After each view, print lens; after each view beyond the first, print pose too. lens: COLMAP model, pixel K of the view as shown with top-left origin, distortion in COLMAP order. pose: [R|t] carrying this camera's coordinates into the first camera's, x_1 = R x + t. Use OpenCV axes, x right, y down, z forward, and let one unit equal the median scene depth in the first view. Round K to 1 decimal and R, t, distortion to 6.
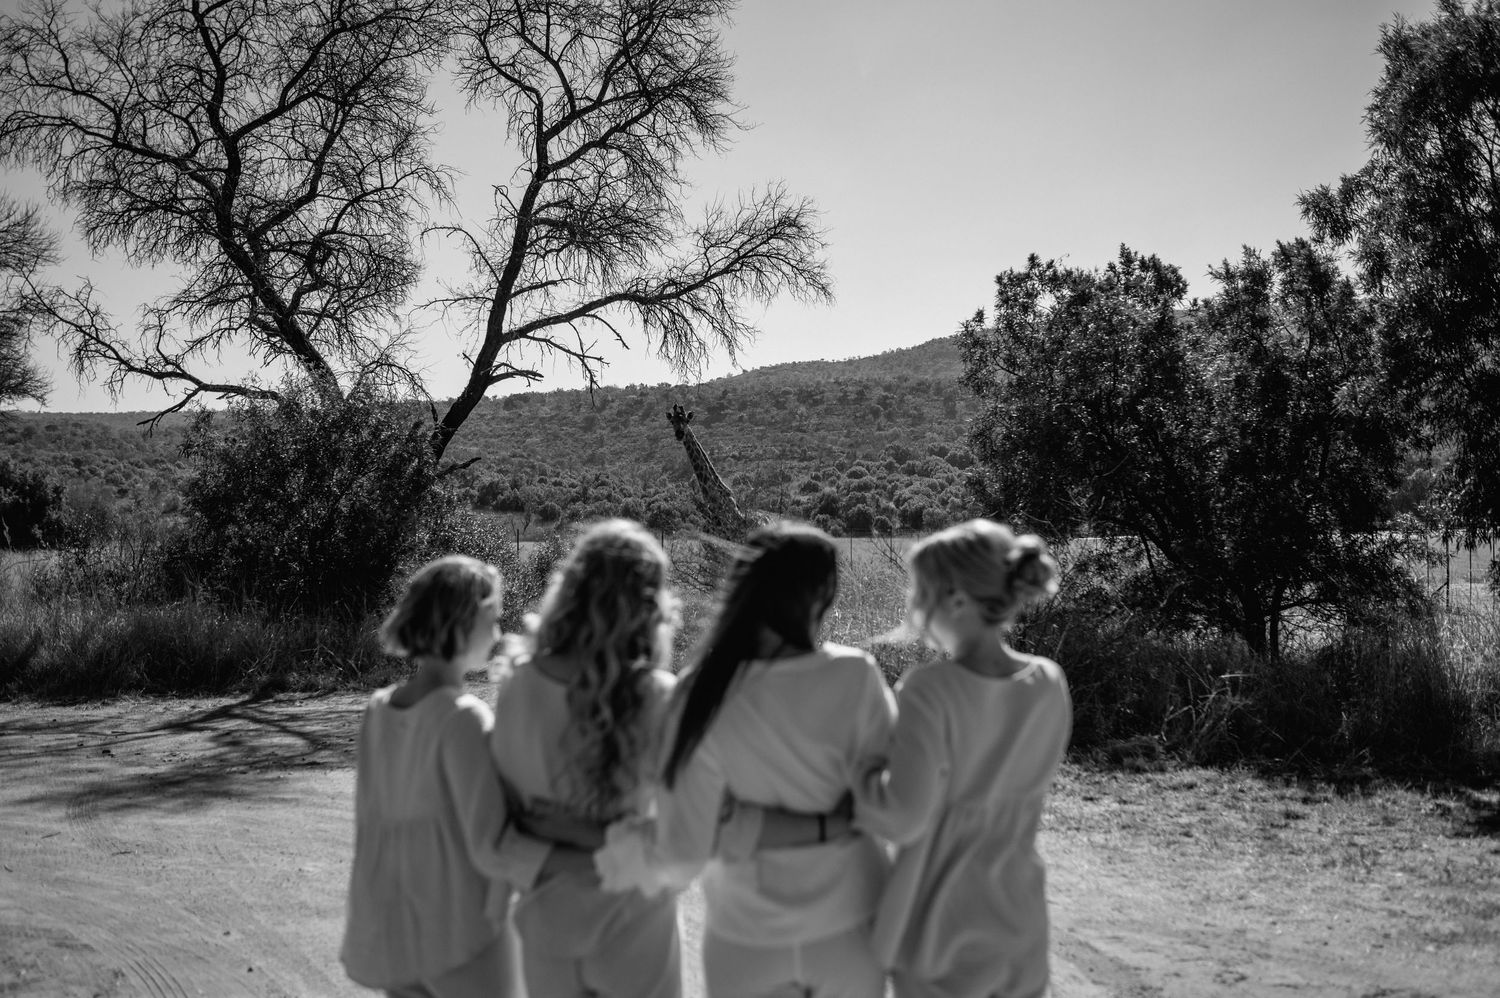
lens RADIAL K [[1474.6, 0, 756.1], [0, 1474.6, 499.0], [0, 0, 1]] dist [0.011309, 0.000000]
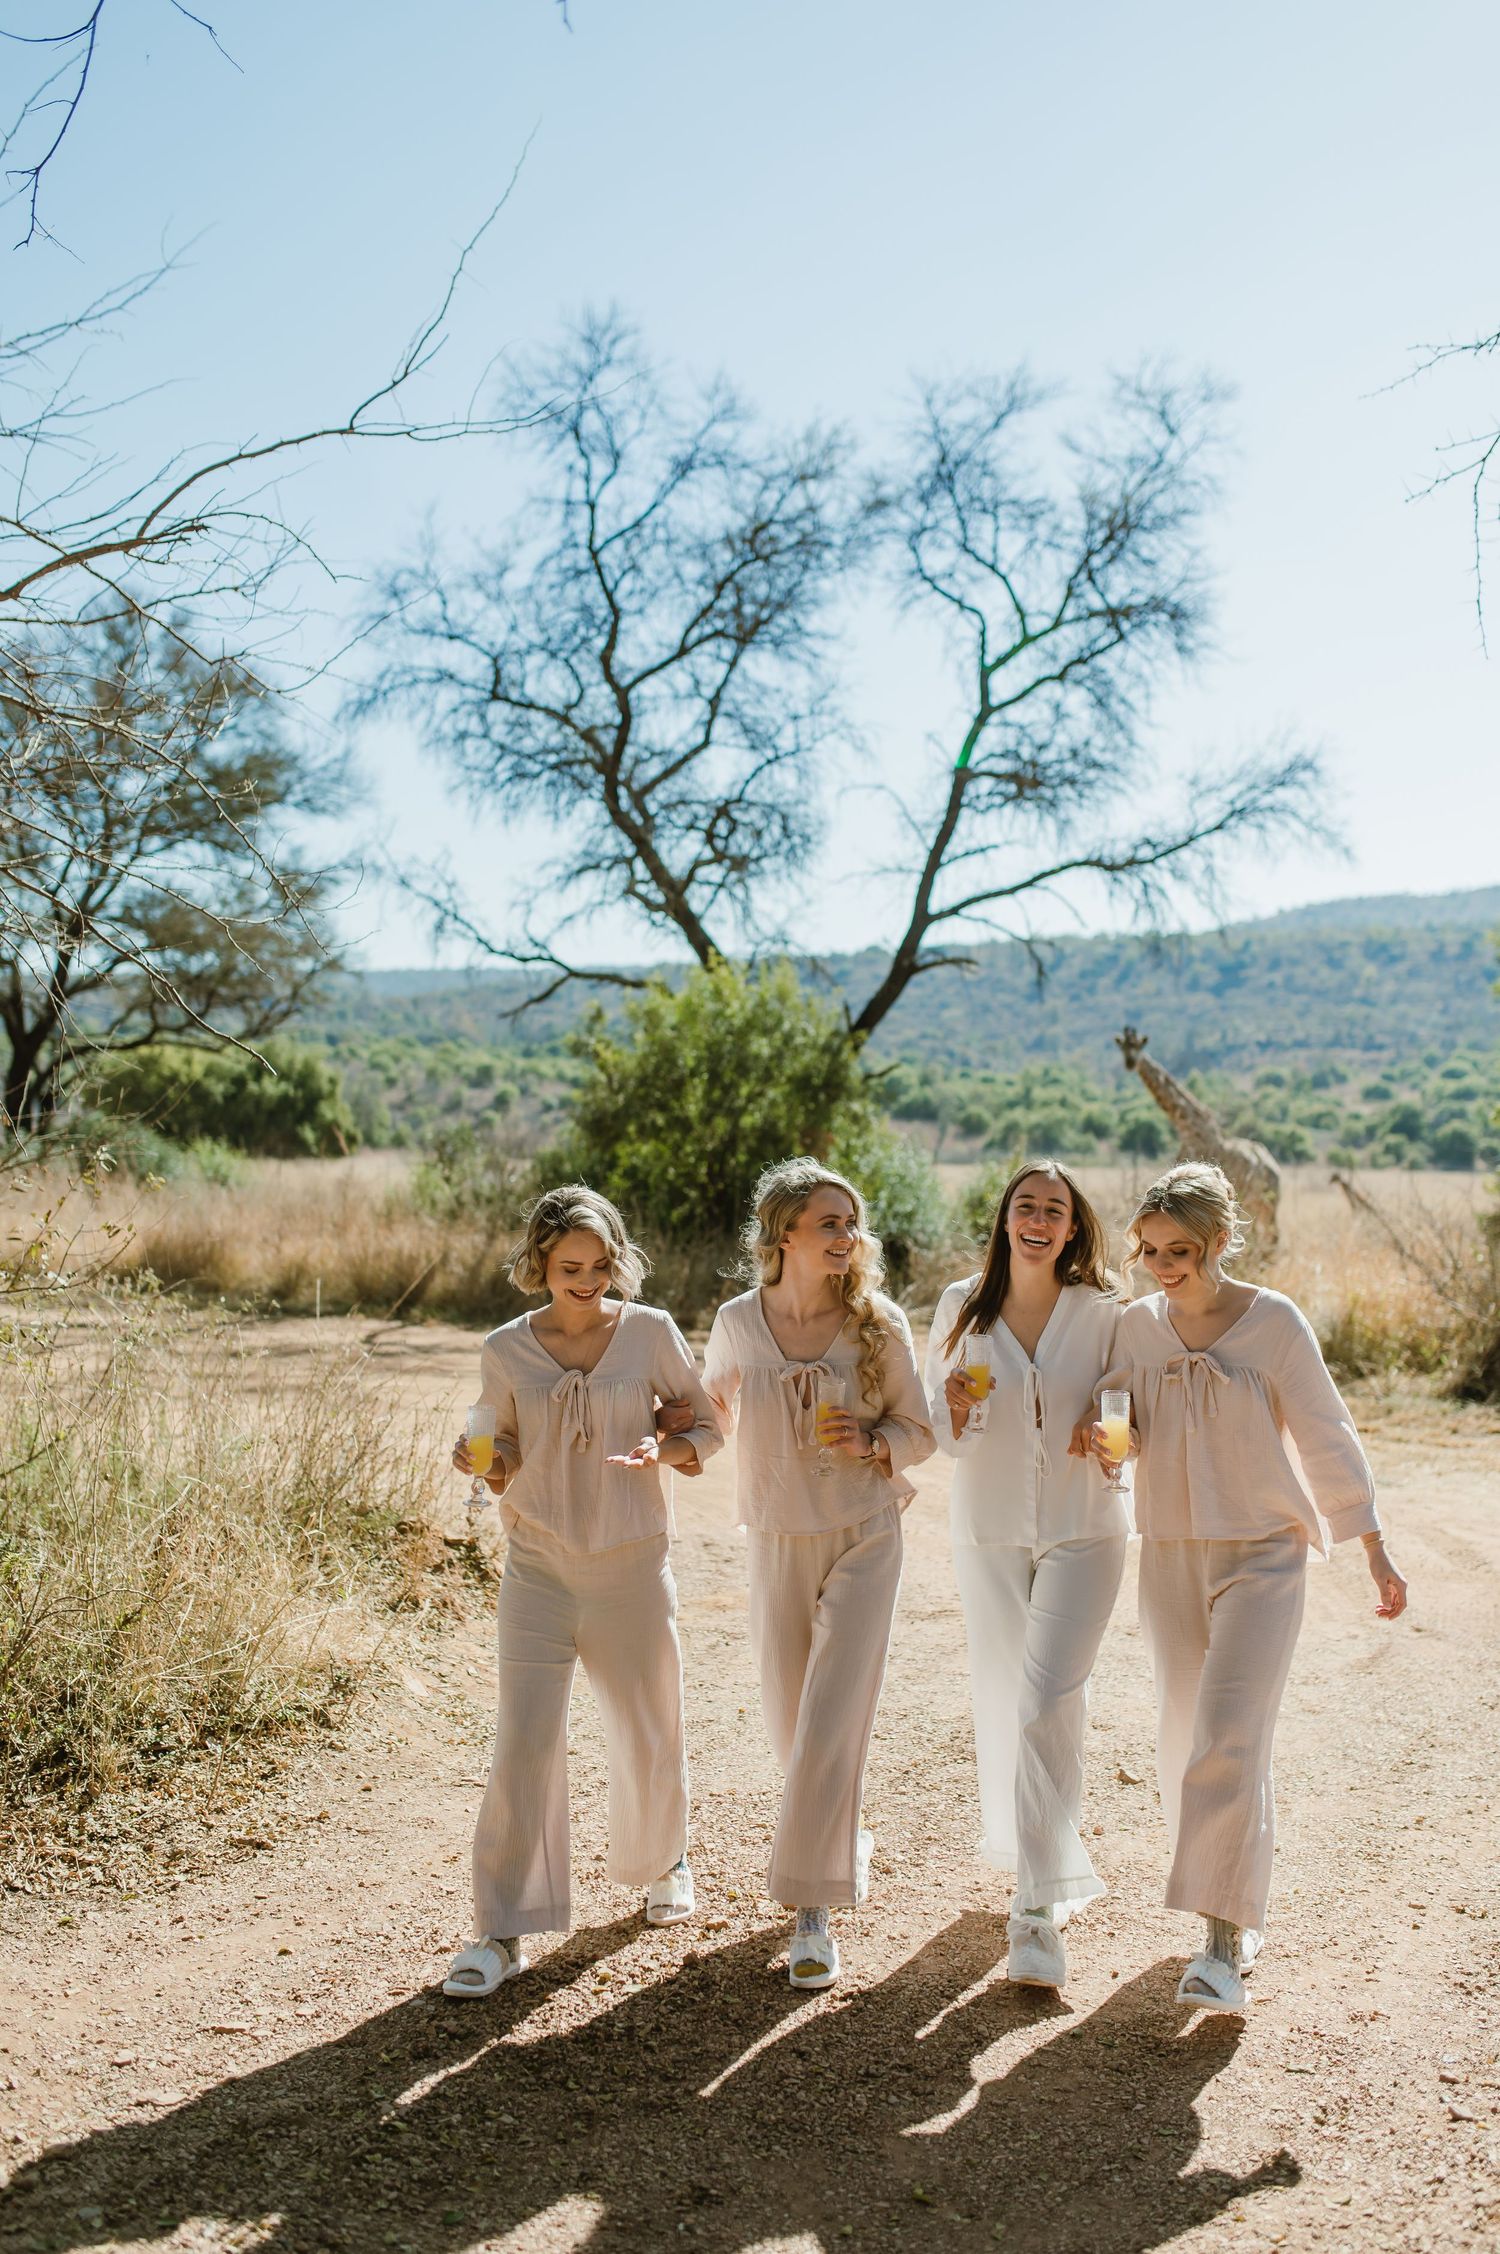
lens RADIAL K [[2215.9, 0, 750.9], [0, 2215.9, 1127.4], [0, 0, 1]] dist [0.011309, 0.000000]
pose [[0.971199, 0.023672, -0.237092, 0.022995], [-0.021040, 0.999686, 0.013626, -0.008569], [0.237340, -0.008245, 0.971392, -0.202708]]
